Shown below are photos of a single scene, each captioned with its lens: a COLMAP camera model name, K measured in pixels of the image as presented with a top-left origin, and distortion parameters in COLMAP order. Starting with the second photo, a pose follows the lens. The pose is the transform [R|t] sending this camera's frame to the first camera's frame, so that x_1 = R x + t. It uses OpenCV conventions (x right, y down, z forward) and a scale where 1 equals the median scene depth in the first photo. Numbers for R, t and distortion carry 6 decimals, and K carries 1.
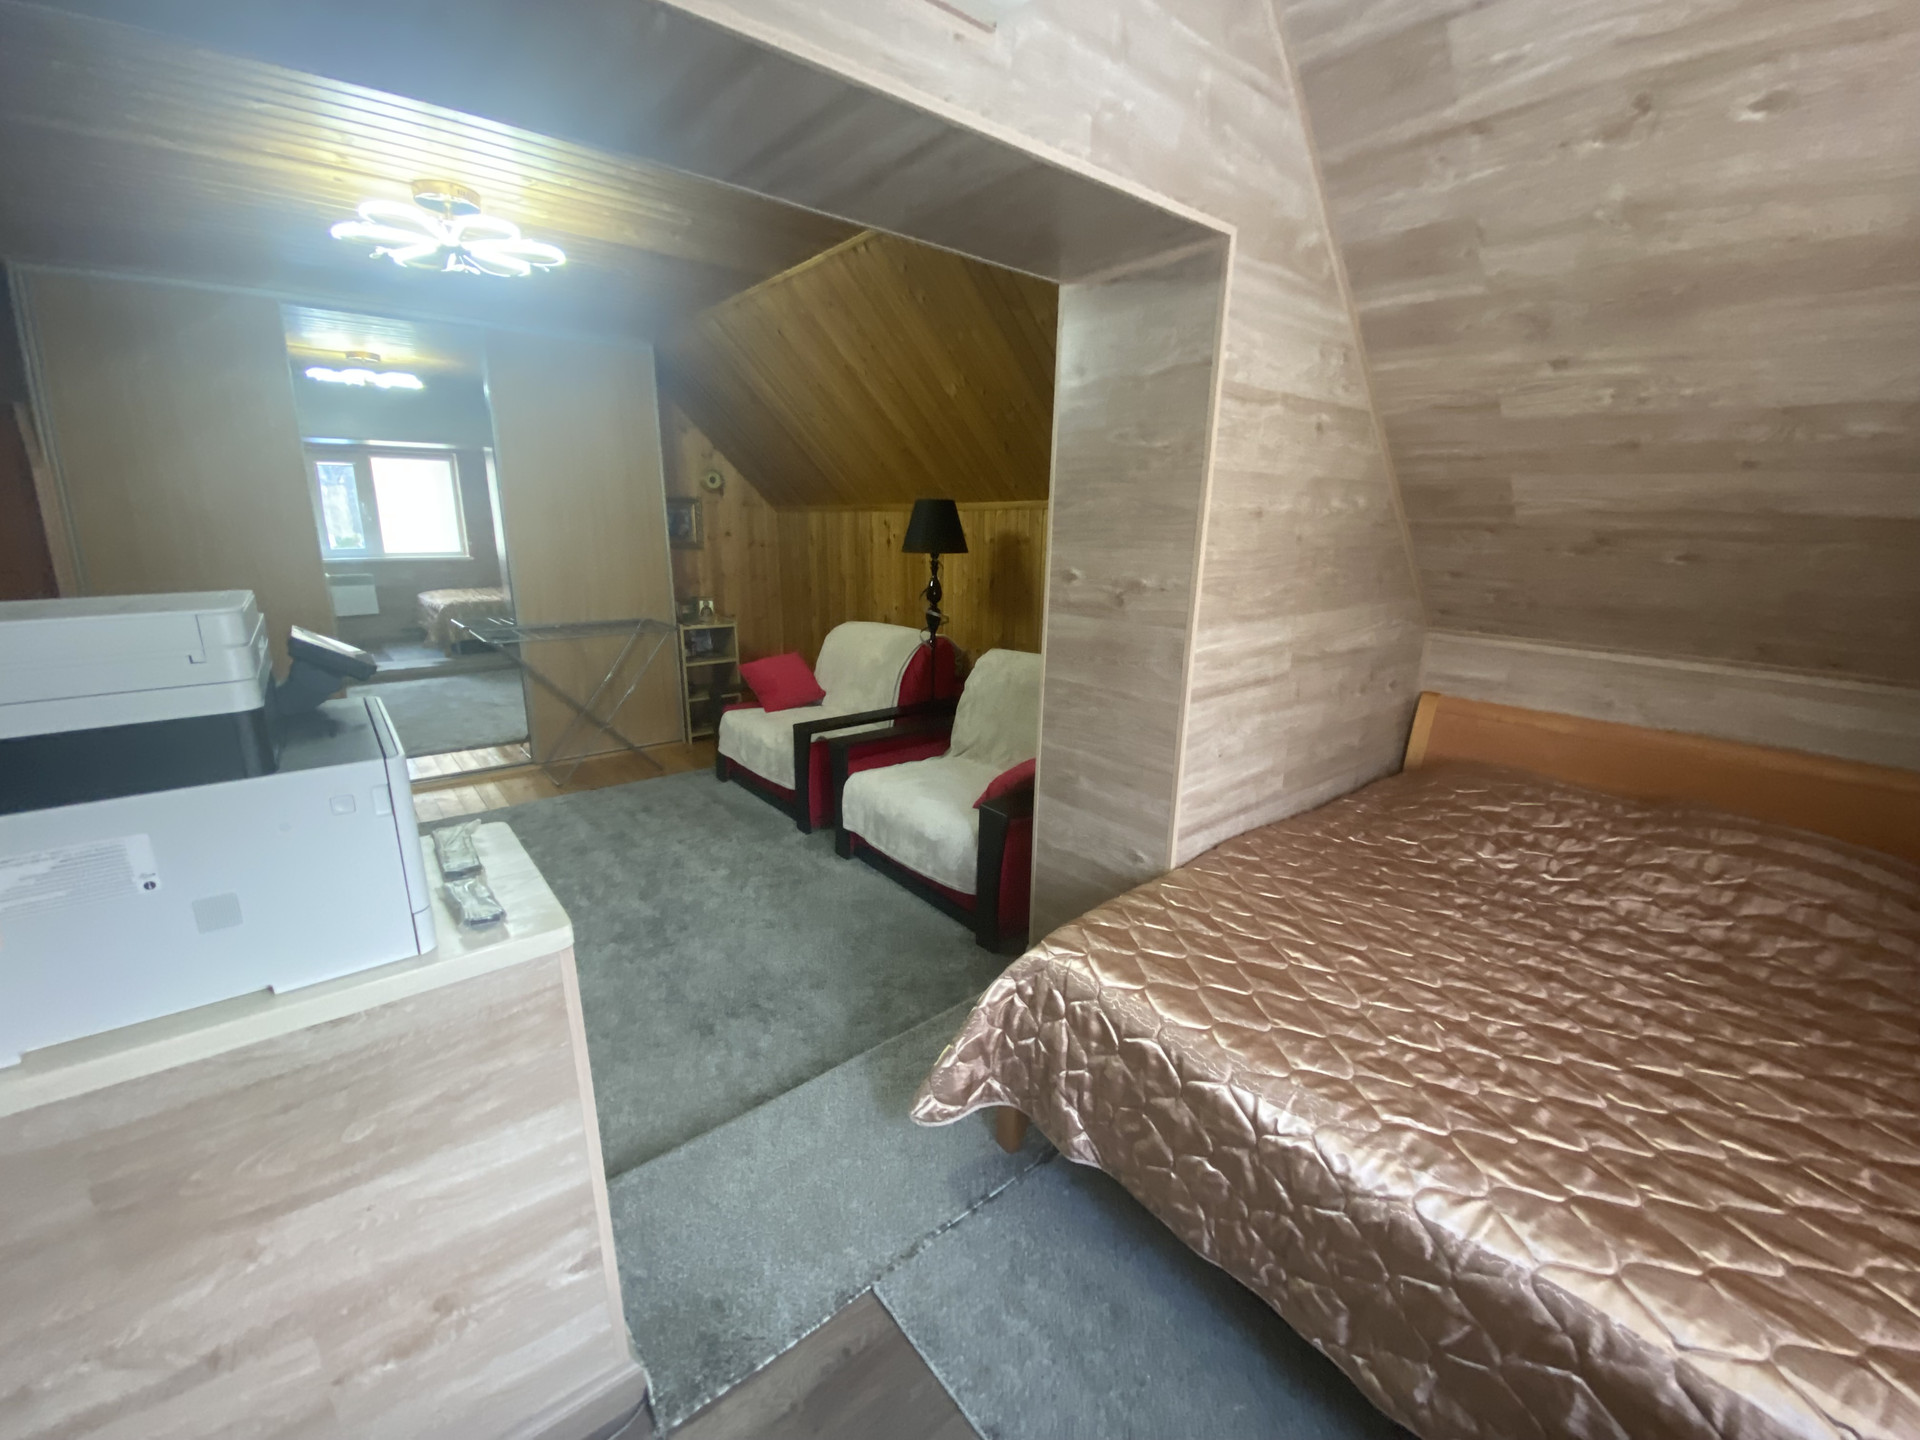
lens RADIAL K [[748.6, 0, 968.4], [0, 748.6, 719.2], [0, 0, 1]] dist [0.000605, -0.012689]
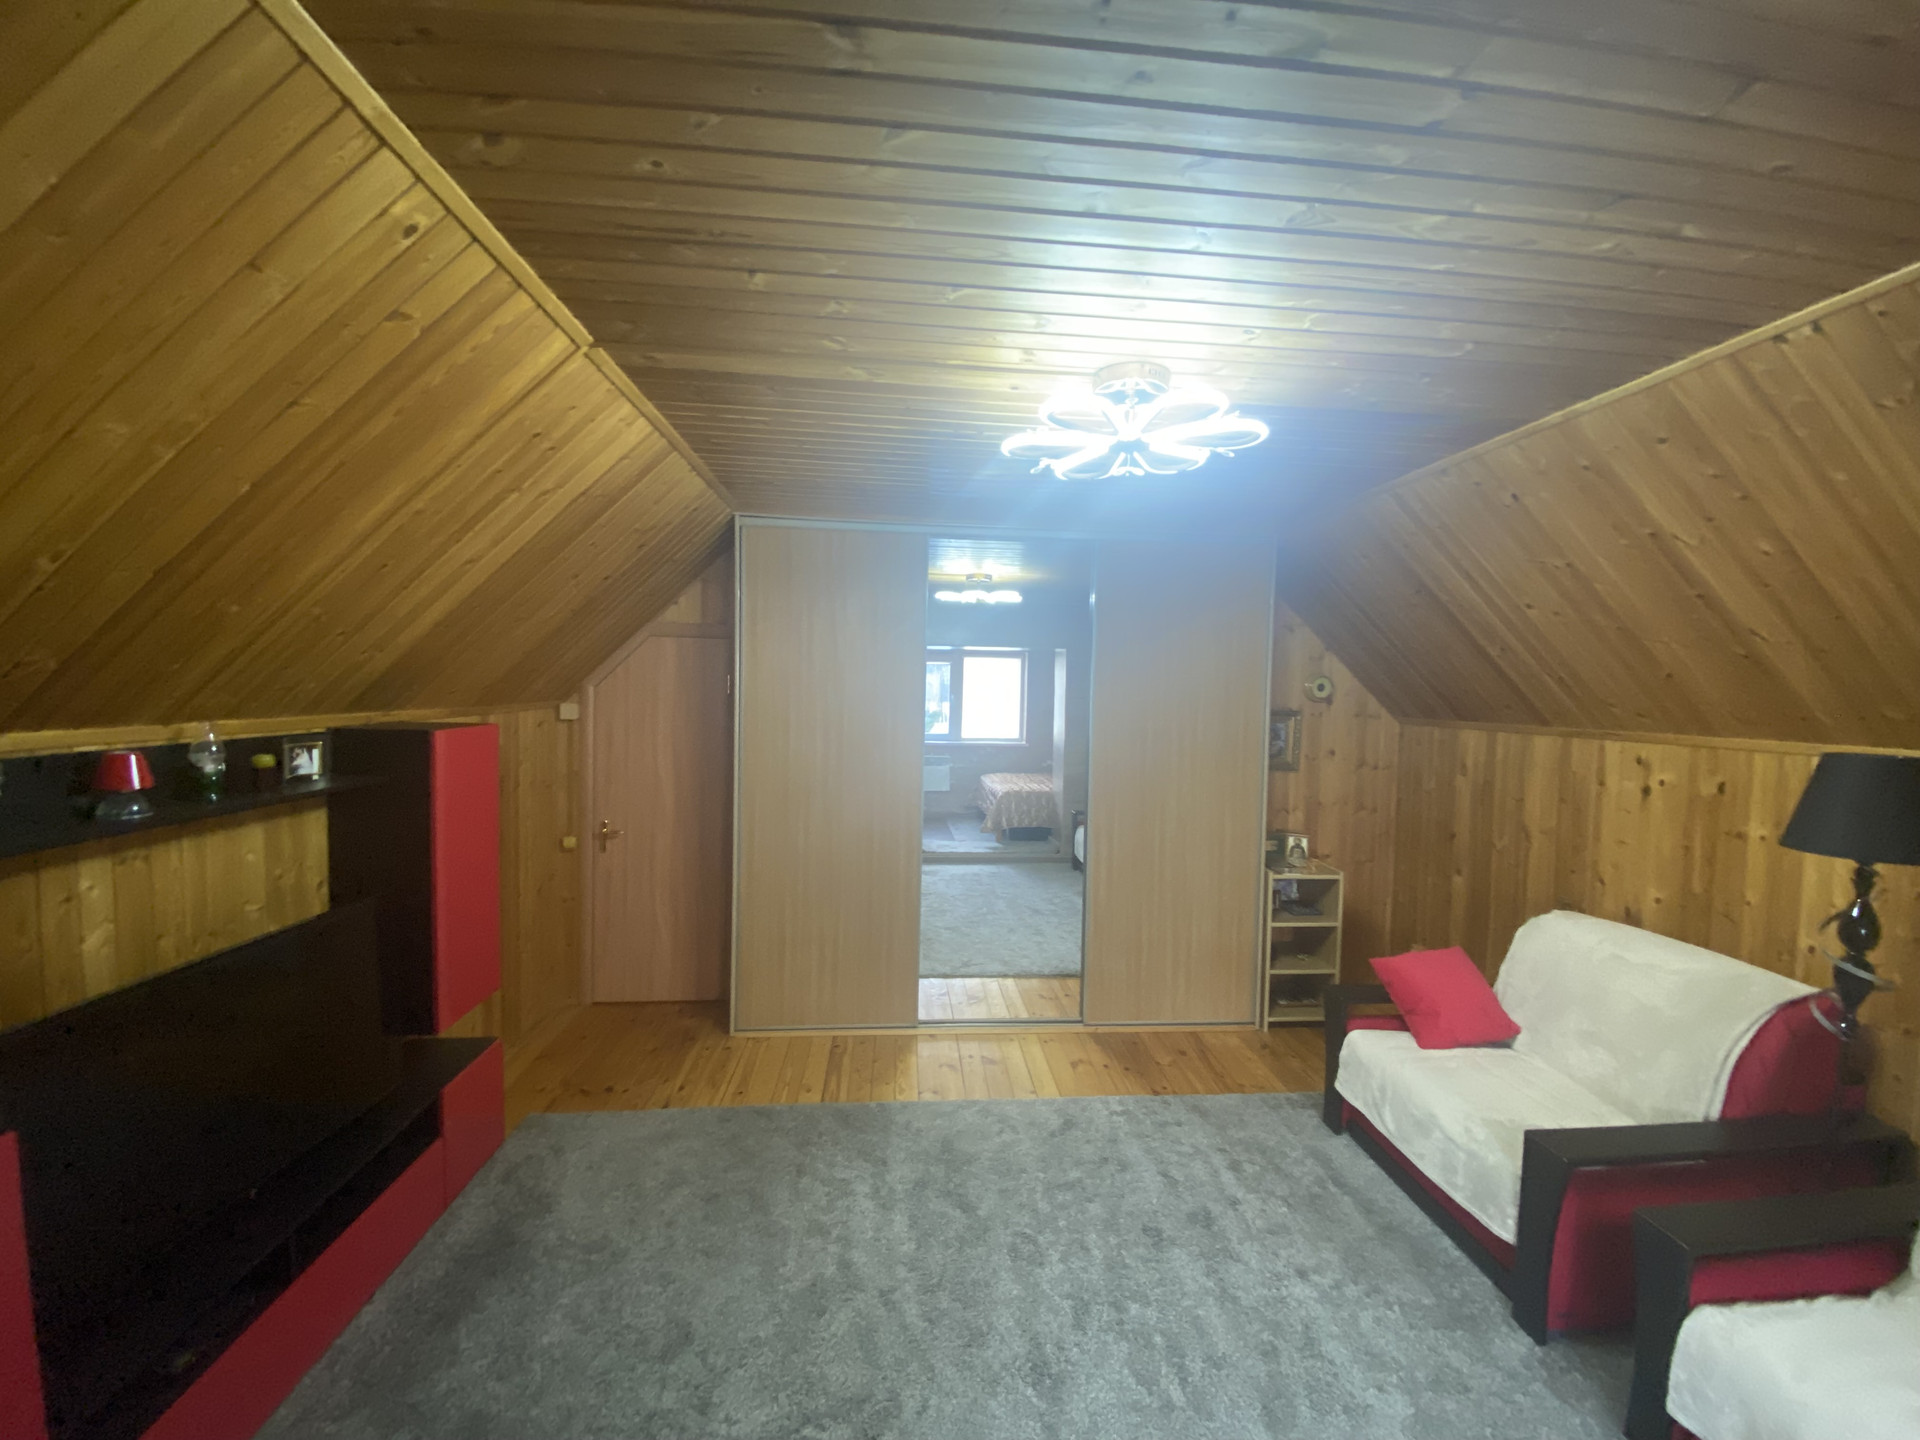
lens RADIAL K [[748.6, 0, 968.4], [0, 748.6, 719.2], [0, 0, 1]] dist [0.000605, -0.012689]
pose [[0.806246, 0.021205, -0.591200, -0.195155], [-0.151714, 0.973346, -0.171988, -0.106296], [0.571796, 0.228358, 0.787973, 0.191917]]
